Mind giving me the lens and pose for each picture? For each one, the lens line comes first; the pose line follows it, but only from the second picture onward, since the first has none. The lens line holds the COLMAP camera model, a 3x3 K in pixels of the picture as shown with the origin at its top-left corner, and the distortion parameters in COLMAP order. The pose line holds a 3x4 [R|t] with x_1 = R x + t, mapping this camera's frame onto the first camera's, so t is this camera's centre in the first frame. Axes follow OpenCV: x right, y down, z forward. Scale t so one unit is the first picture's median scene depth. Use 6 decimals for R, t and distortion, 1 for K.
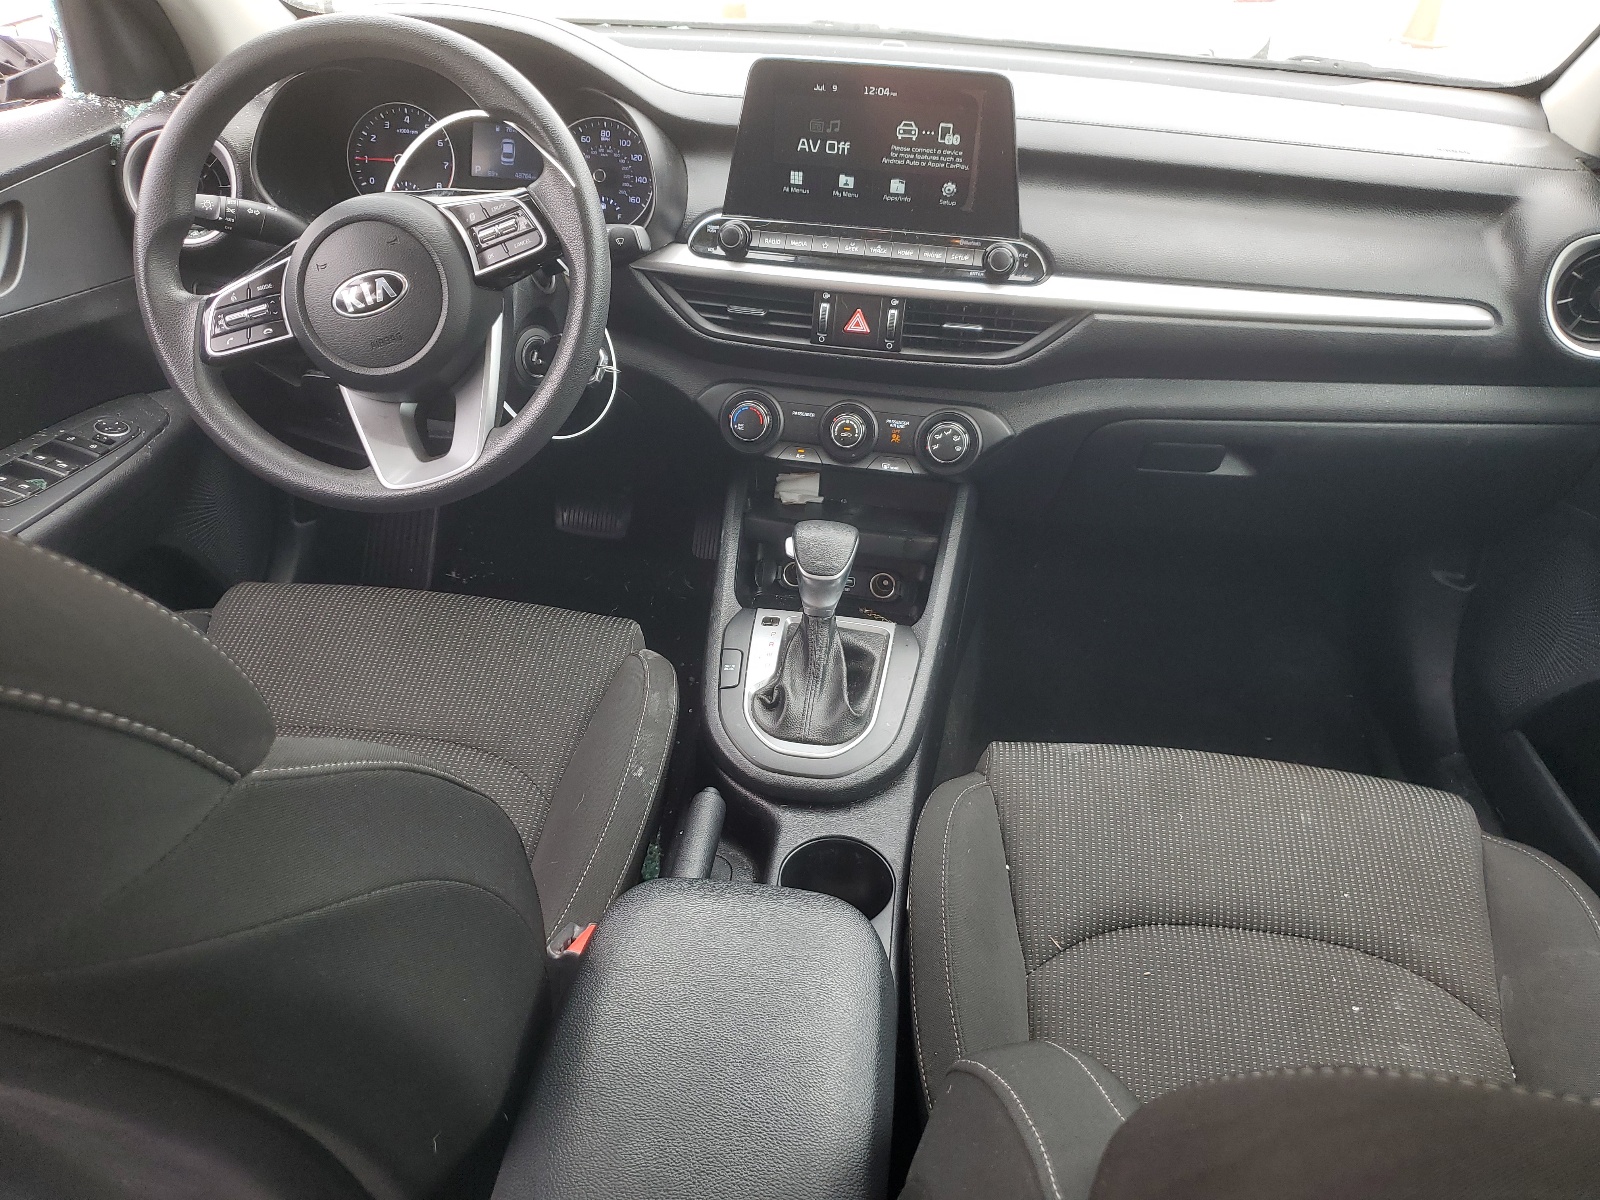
lens RADIAL K [[1213.3, 0, 798.9], [0, 1213.3, 599.9], [0, 0, 1]] dist [0.001442, 0.000291]
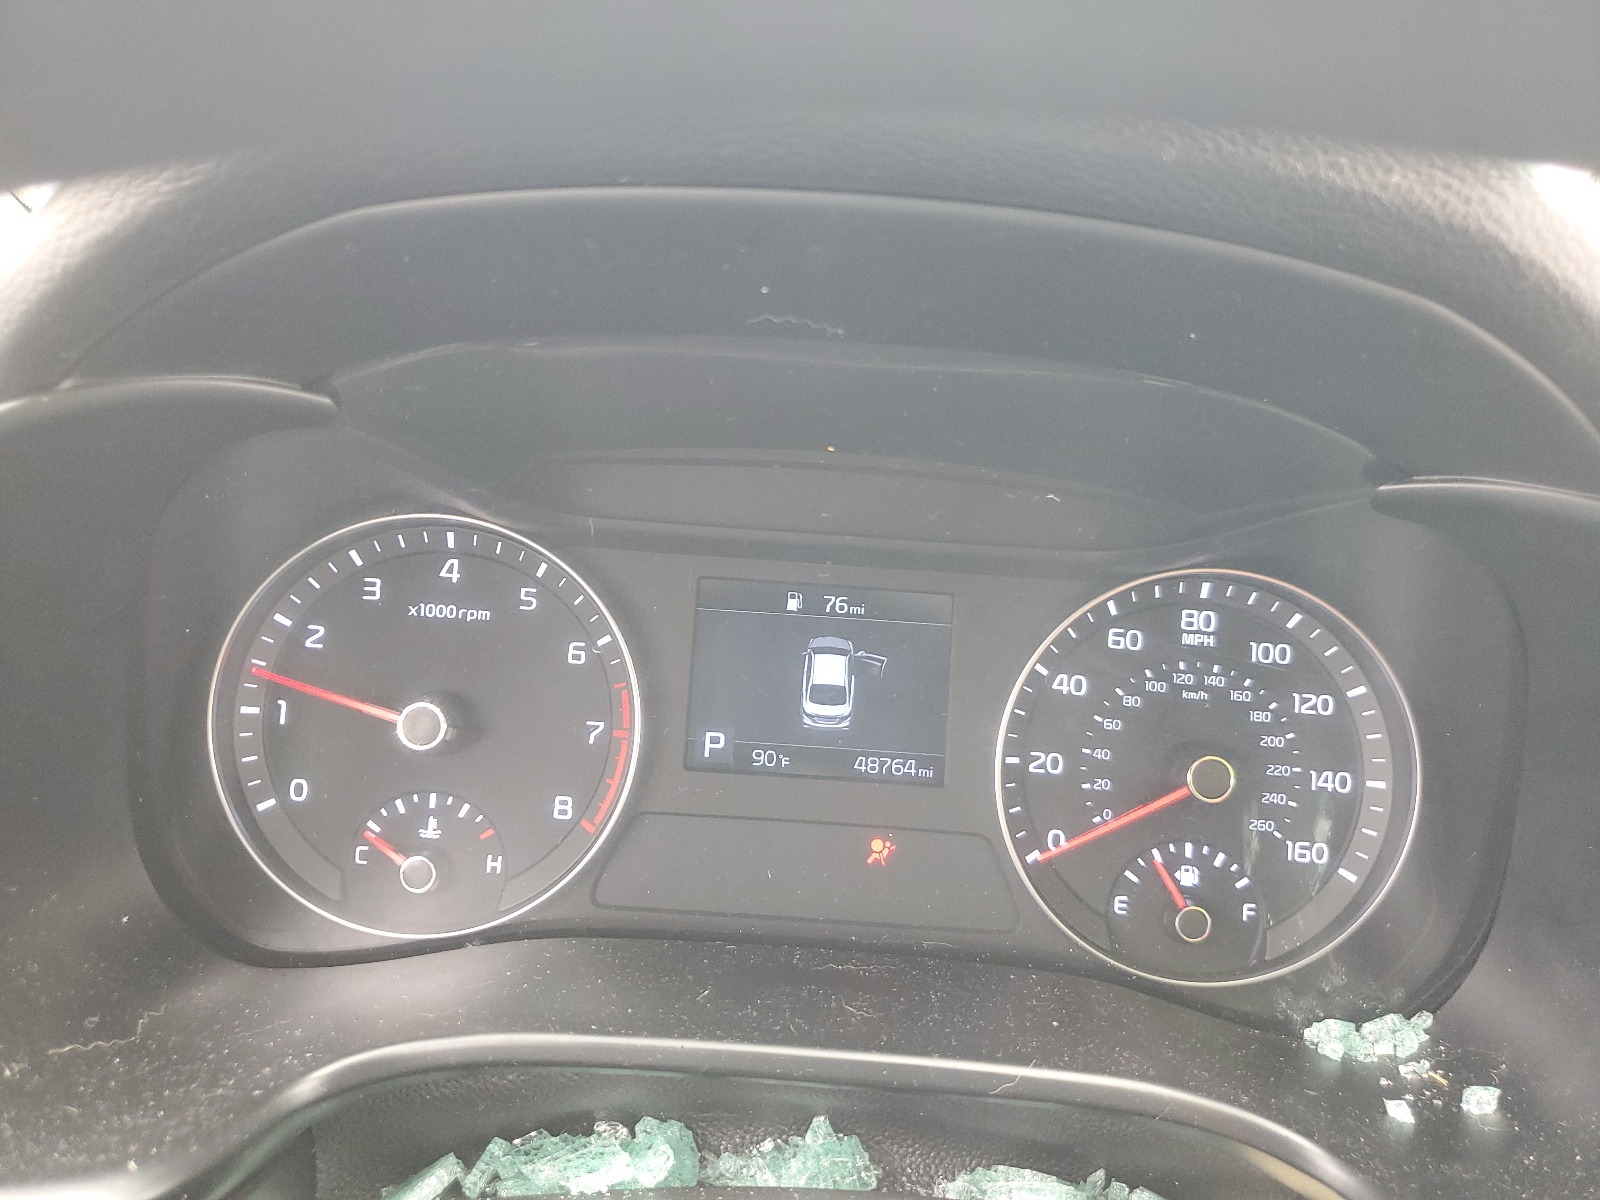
lens RADIAL K [[1213.3, 0, 800.7], [0, 1213.3, 600.0], [0, 0, 1]] dist [0.001442, 0.000291]
pose [[0.992685, -0.011552, 0.120175, -0.280011], [0.038089, 0.974543, -0.220940, -0.329075], [-0.114563, 0.223902, 0.967855, 0.737391]]
